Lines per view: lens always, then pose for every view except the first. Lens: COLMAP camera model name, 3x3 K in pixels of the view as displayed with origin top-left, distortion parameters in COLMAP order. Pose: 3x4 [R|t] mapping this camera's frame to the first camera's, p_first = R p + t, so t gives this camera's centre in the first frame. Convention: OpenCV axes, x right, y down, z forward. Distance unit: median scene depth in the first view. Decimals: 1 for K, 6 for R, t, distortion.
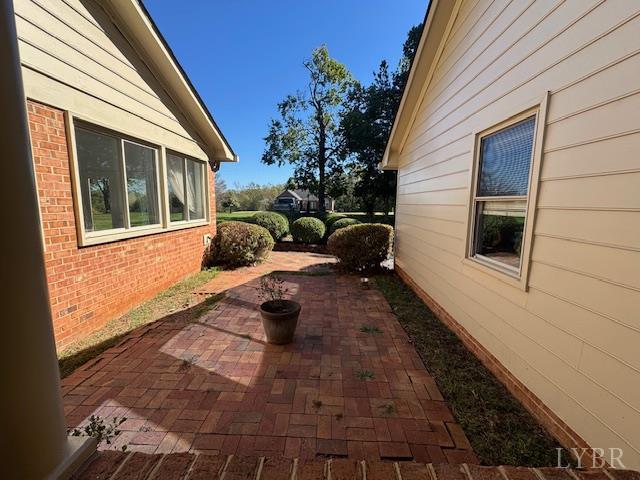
lens RADIAL K [[260.3, 0, 321.8], [0, 260.3, 237.9], [0, 0, 1]] dist [0.001604, -0.000292]
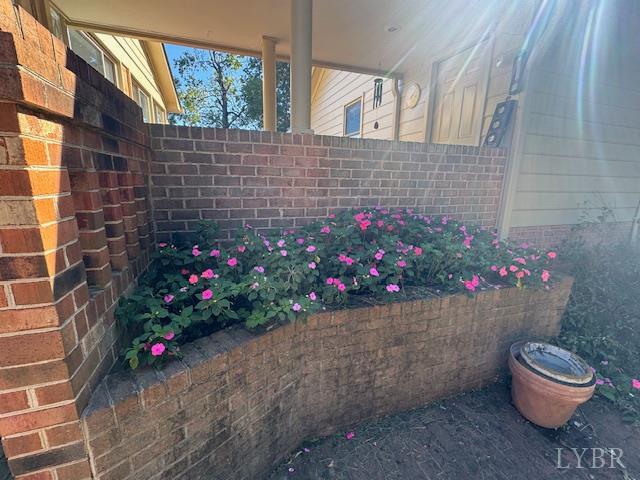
lens RADIAL K [[260.3, 0, 321.8], [0, 260.3, 237.9], [0, 0, 1]] dist [0.001604, -0.000292]
pose [[0.927370, -0.089898, 0.363184, -0.067726], [0.053727, 0.992642, 0.108517, 0.064045], [-0.370267, -0.081123, 0.925376, -0.147188]]
